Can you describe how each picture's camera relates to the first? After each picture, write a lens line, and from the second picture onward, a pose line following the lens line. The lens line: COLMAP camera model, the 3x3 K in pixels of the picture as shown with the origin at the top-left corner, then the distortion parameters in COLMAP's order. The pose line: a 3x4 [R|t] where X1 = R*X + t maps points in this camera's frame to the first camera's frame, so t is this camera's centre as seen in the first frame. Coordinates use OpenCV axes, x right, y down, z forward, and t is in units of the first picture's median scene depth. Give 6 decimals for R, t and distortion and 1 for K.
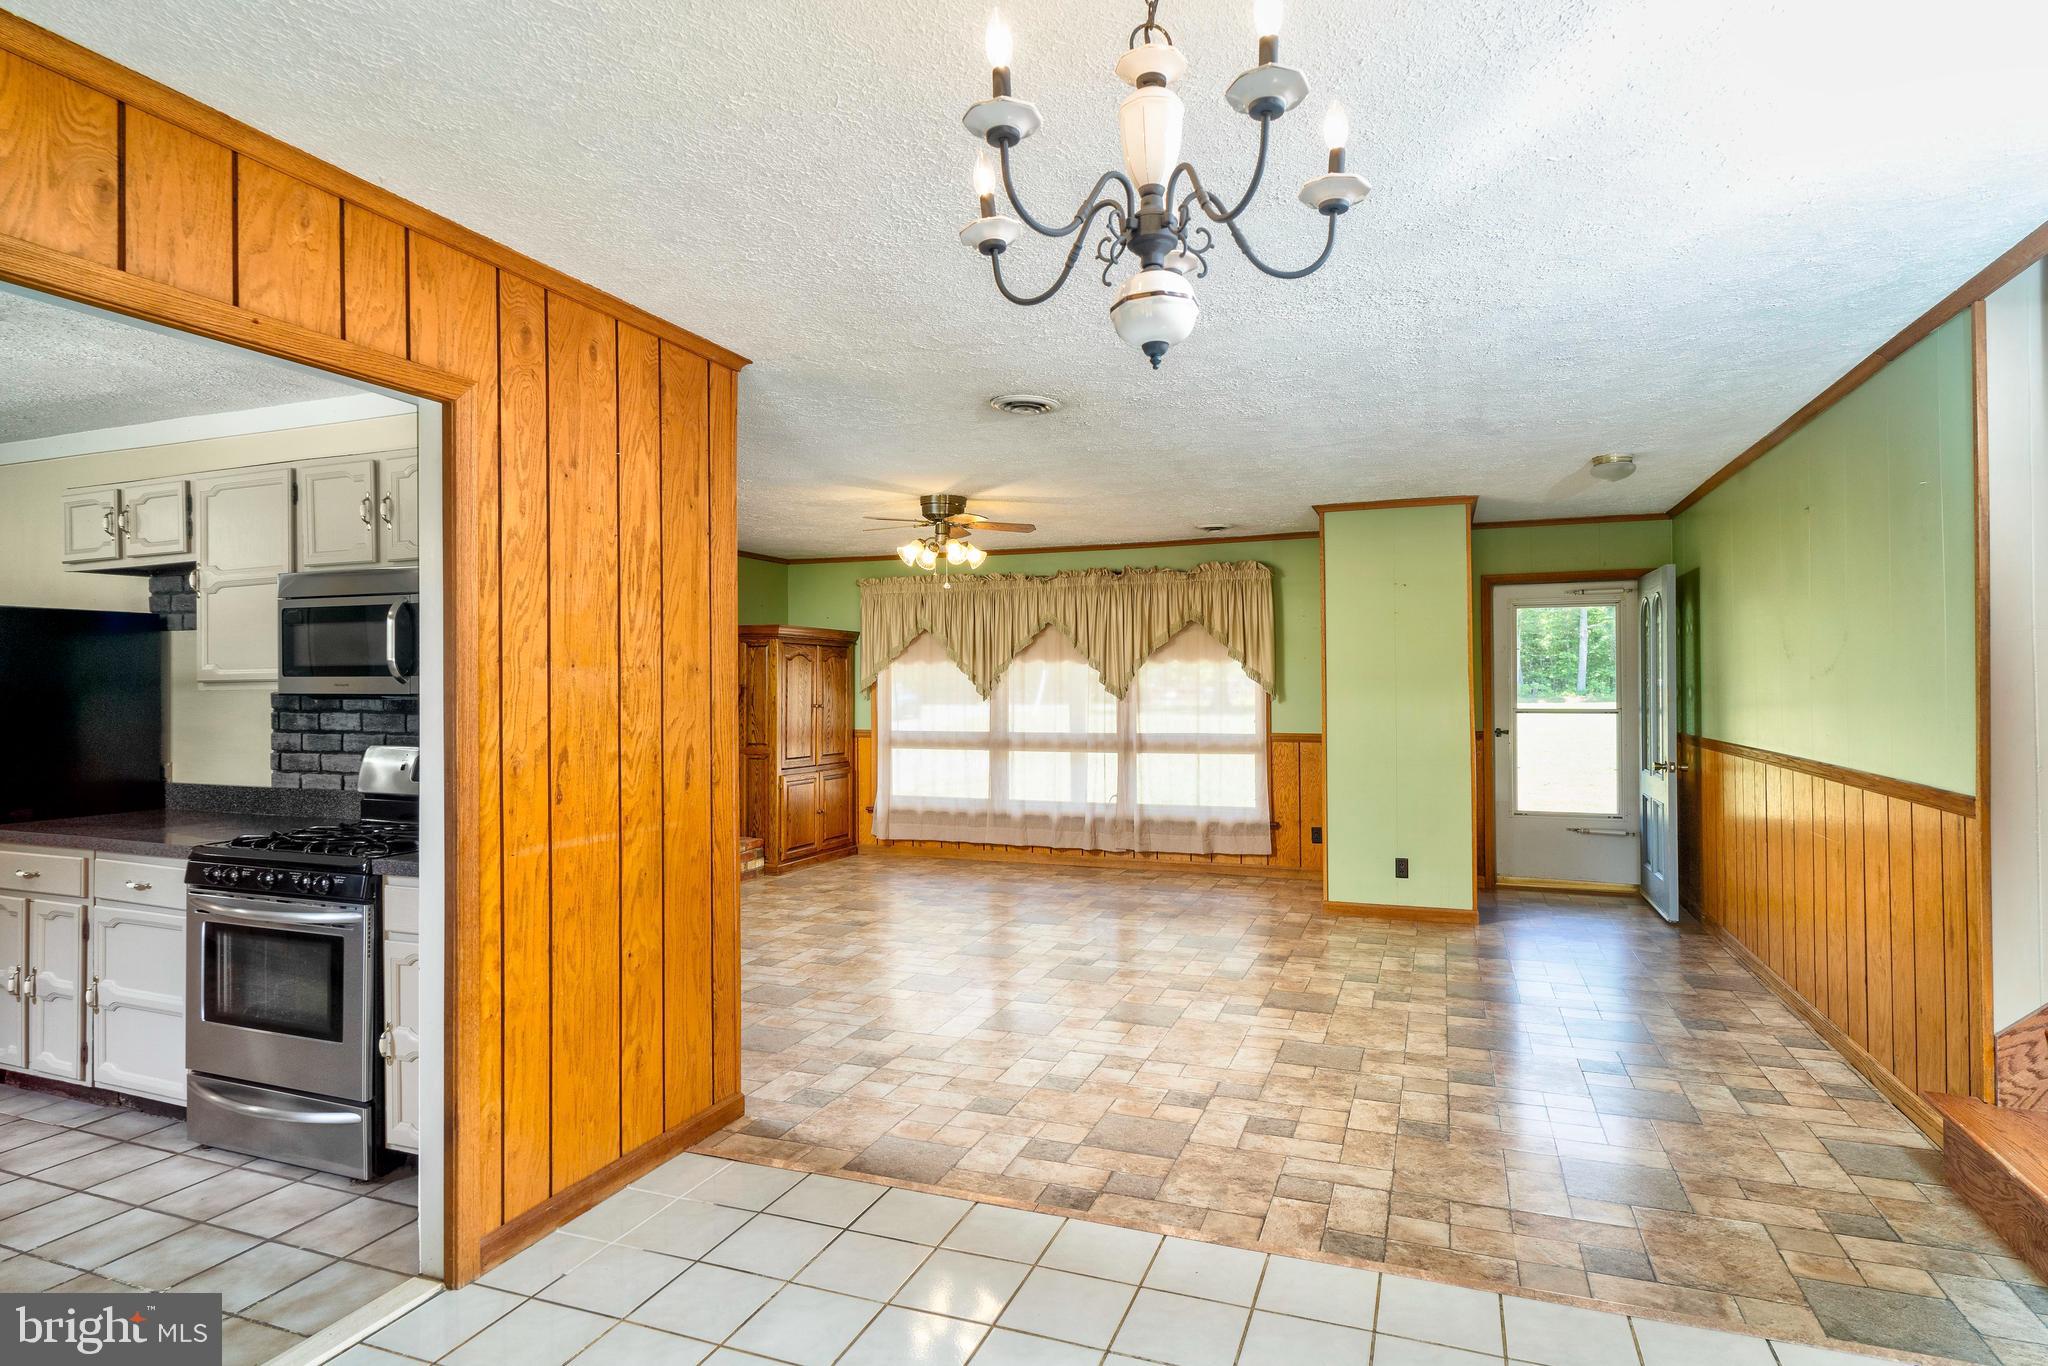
lens RADIAL K [[1085.4, 0, 1036.7], [0, 1085.4, 676.0], [0, 0, 1]] dist [-0.008352, 0.002706]
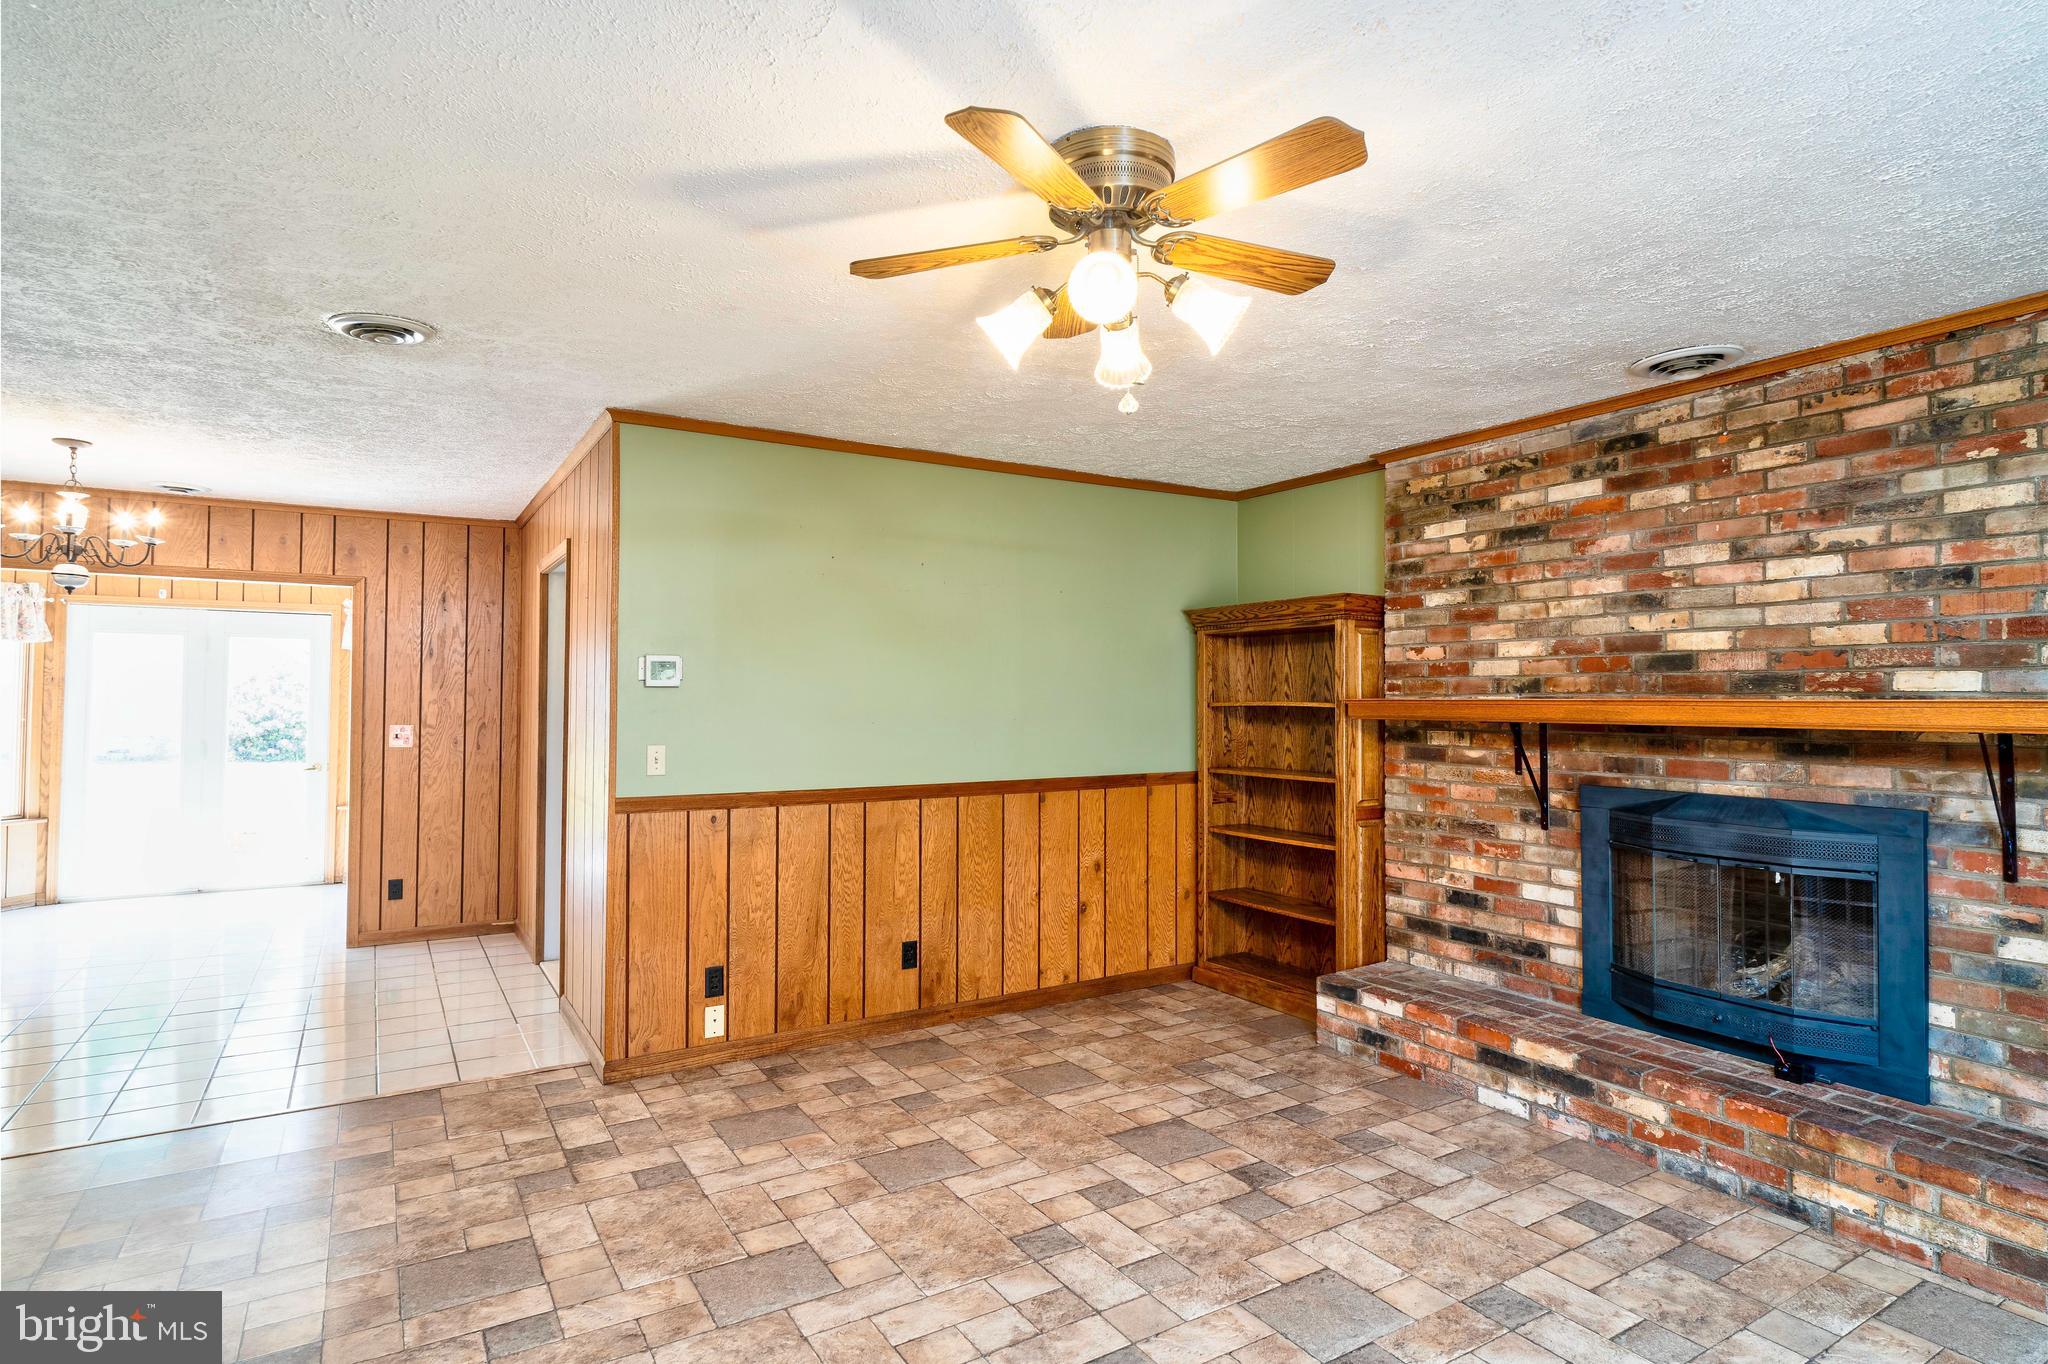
lens RADIAL K [[1085.4, 0, 1056.9], [0, 1085.4, 671.5], [0, 0, 1]] dist [-0.008352, 0.002706]
pose [[-0.609740, -0.016861, -0.792422, 0.274715], [0.006213, 0.999641, -0.026051, 0.011341], [0.792577, -0.020807, -0.609417, 1.697230]]
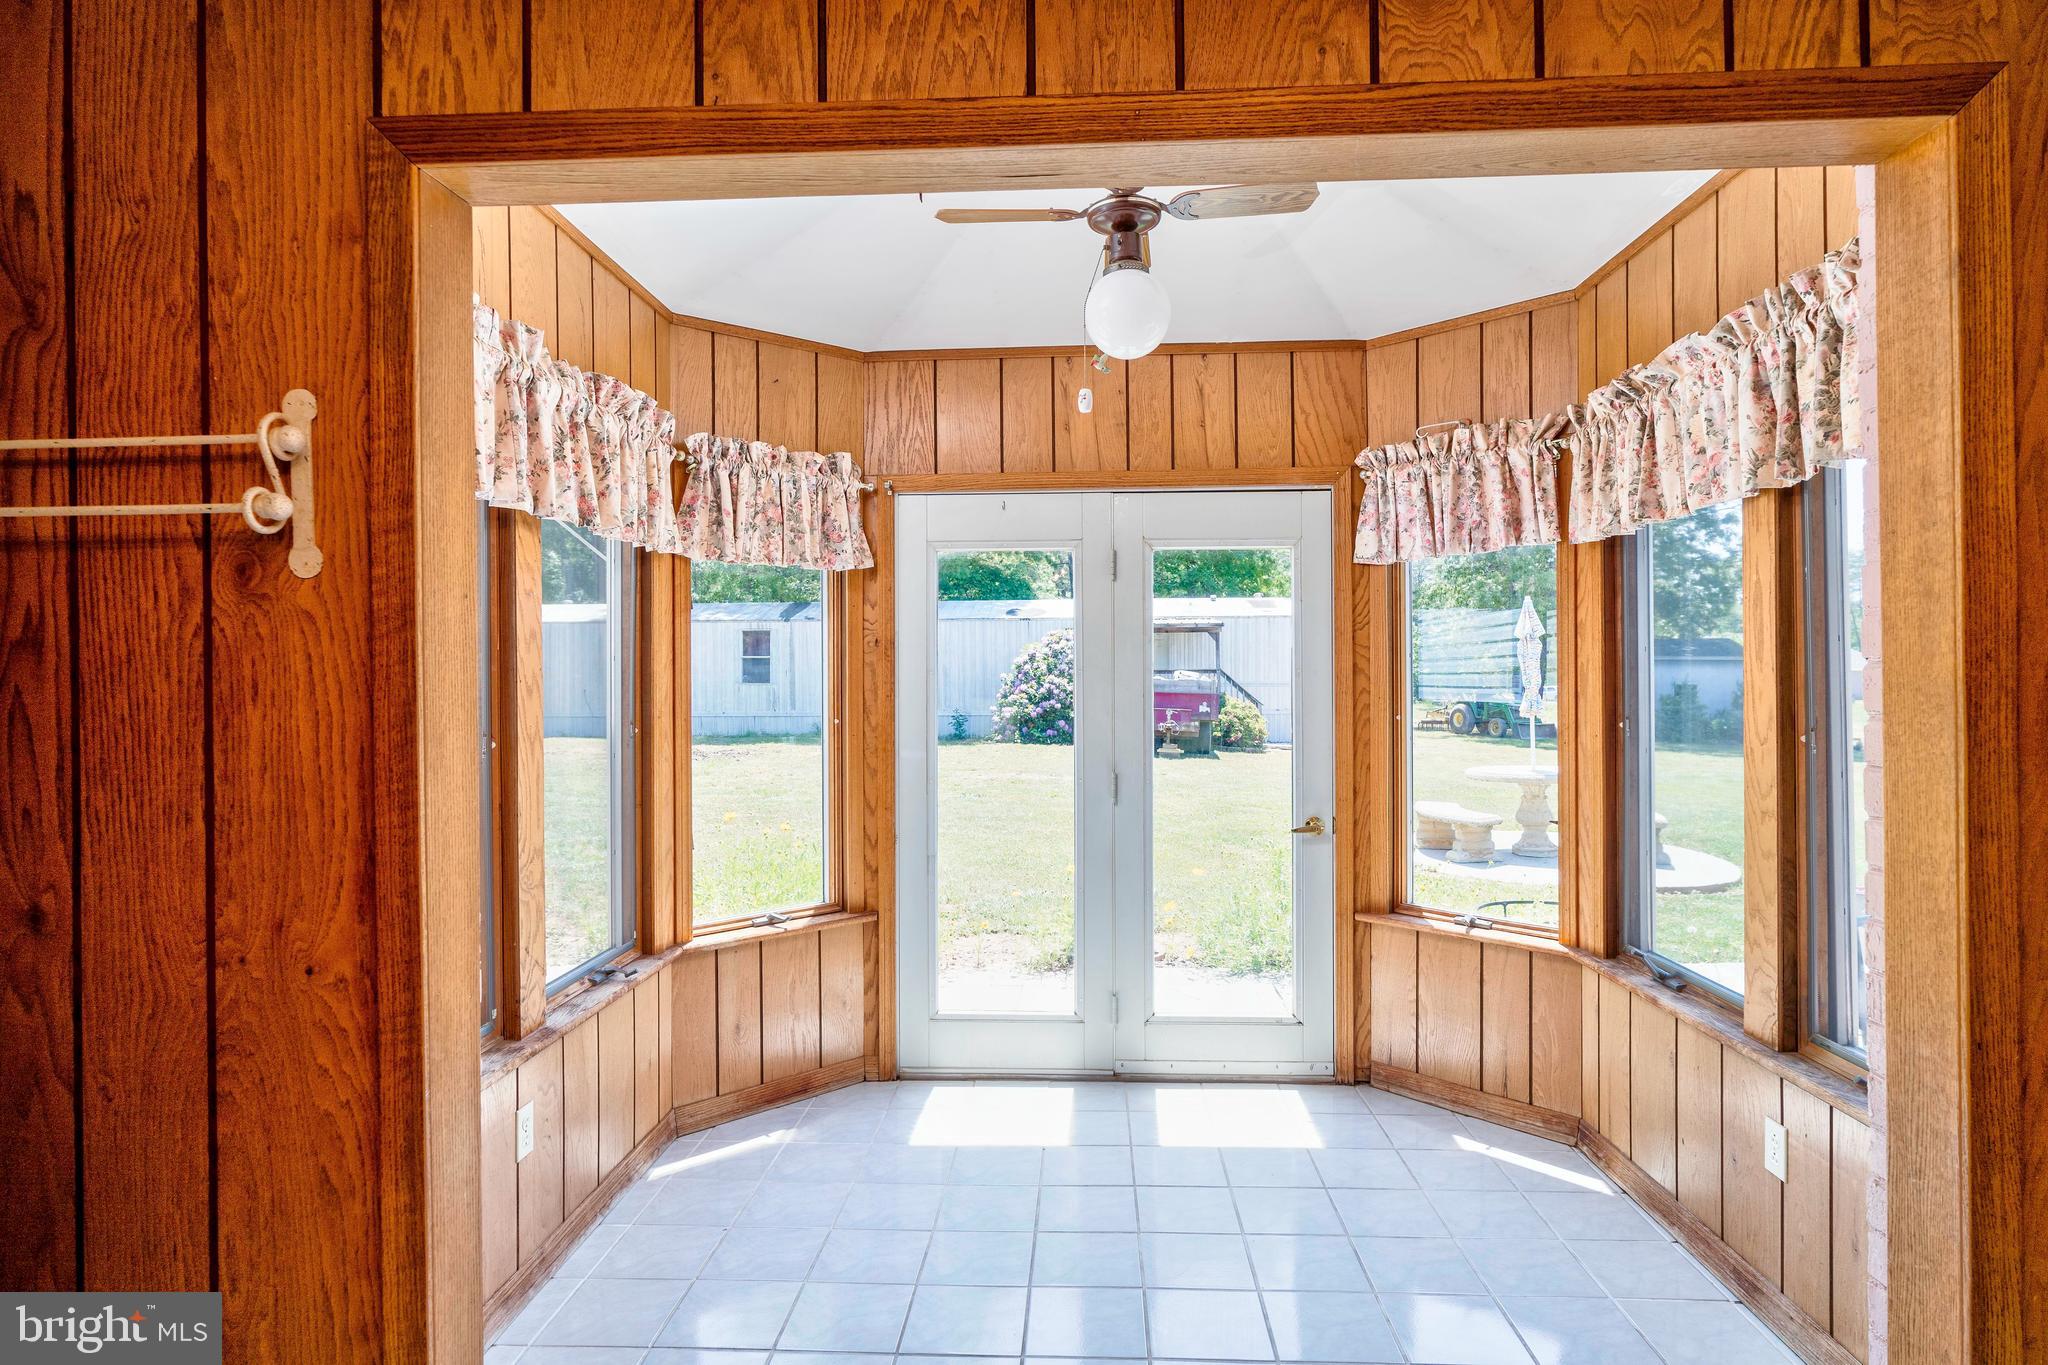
lens RADIAL K [[1085.4, 0, 1020.3], [0, 1085.4, 675.5], [0, 0, 1]] dist [-0.008352, 0.002706]
pose [[-0.956990, 0.015753, -0.289693, 0.042206], [0.018489, 0.999807, -0.006710, 0.004195], [0.289531, -0.011777, -0.957096, 0.325782]]
